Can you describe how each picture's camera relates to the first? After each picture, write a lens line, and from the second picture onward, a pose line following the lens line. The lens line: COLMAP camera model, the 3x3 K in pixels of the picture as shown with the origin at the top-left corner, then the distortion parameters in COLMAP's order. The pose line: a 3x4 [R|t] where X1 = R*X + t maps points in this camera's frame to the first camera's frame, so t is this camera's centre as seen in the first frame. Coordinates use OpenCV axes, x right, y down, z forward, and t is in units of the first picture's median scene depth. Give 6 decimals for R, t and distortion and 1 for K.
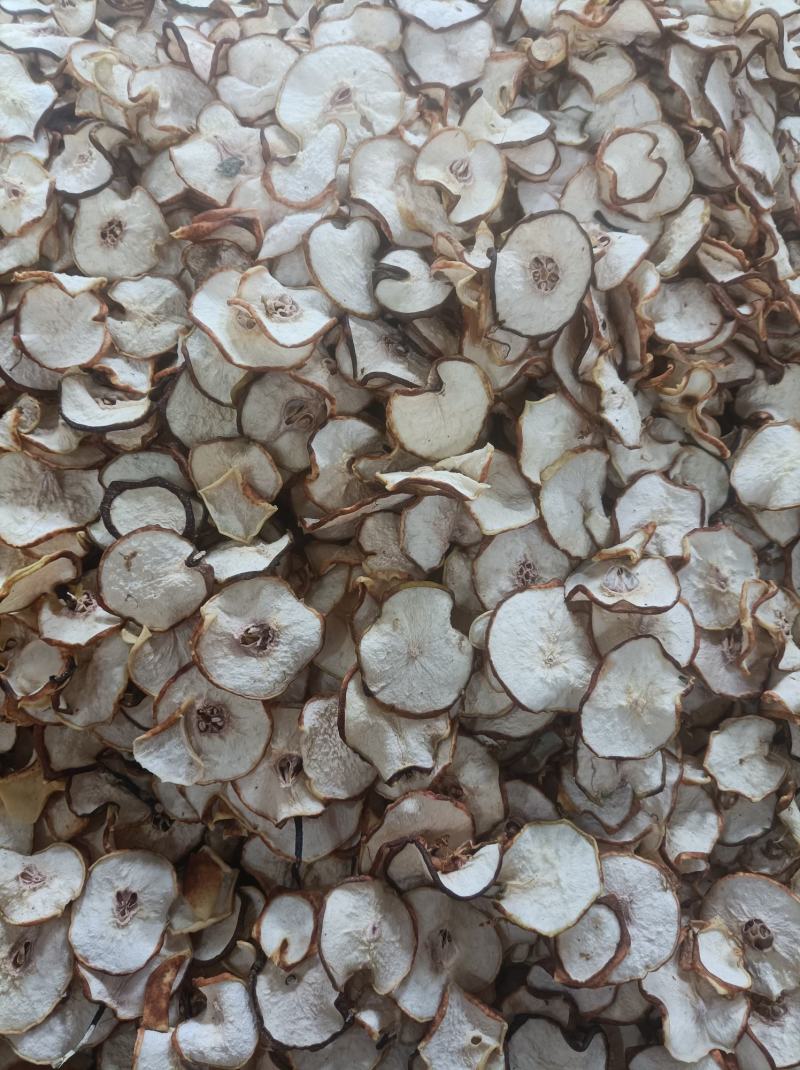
lens RADIAL K [[804.2, 0, 403.0], [0, 804.2, 533.3], [0, 0, 1]] dist [0.069422, -0.124014]
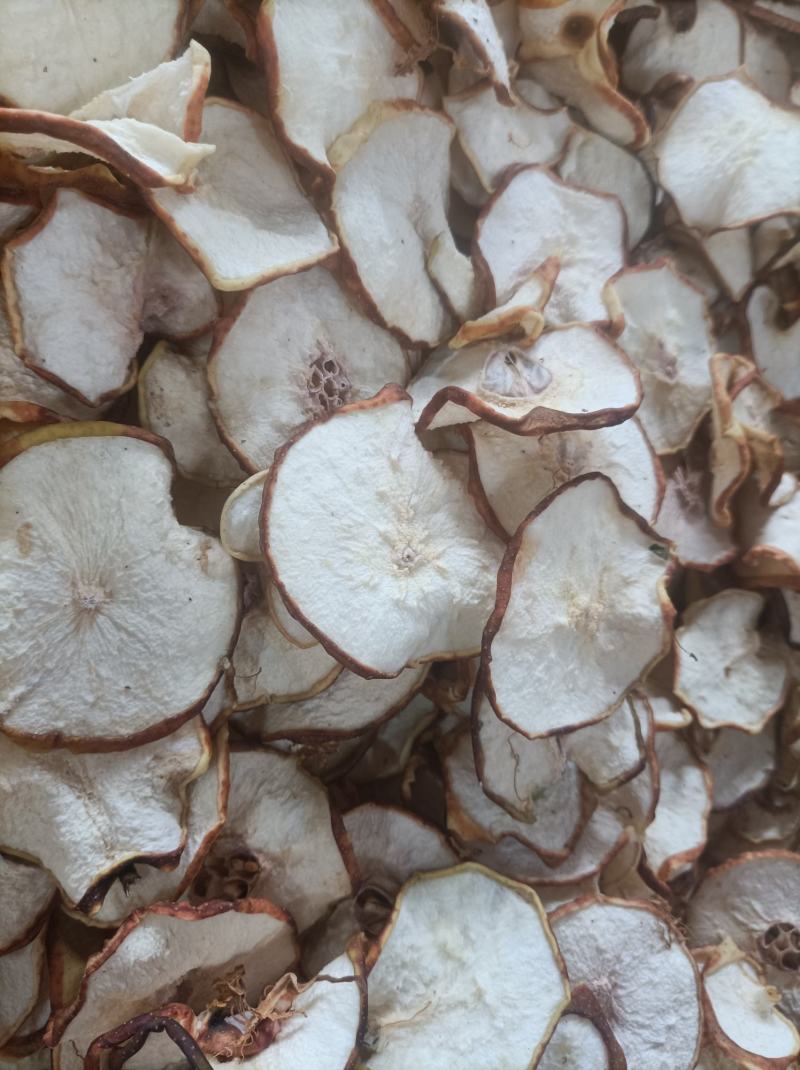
lens RADIAL K [[815.9, 0, 404.6], [0, 815.9, 532.3], [0, 0, 1]] dist [0.075742, -0.161576]
pose [[0.948159, -0.160354, 0.274373, 0.054073], [0.124475, 0.981772, 0.143633, 0.073214], [-0.292403, -0.102034, 0.950836, 0.543717]]
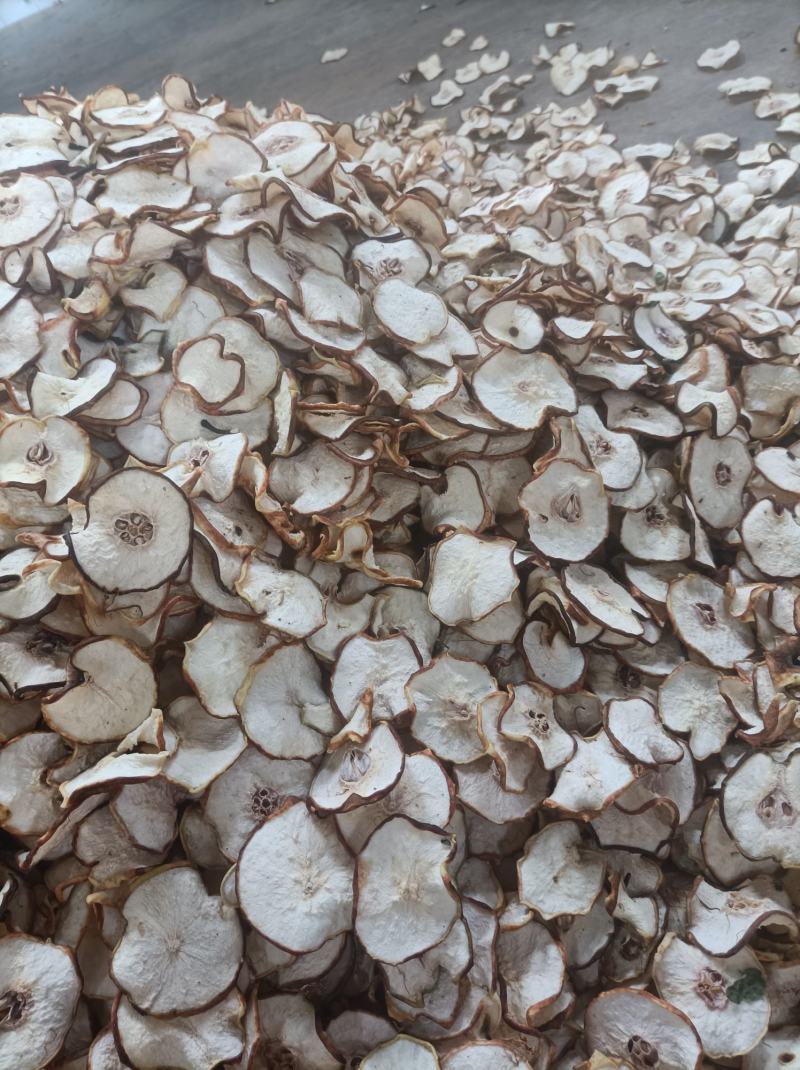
lens RADIAL K [[804.2, 0, 403.0], [0, 804.2, 533.3], [0, 0, 1]] dist [0.069422, -0.124014]
pose [[0.904791, -0.420458, 0.067587, 0.379580], [0.425128, 0.901073, -0.085642, -0.086647], [-0.024892, 0.106222, 0.994031, 0.007086]]
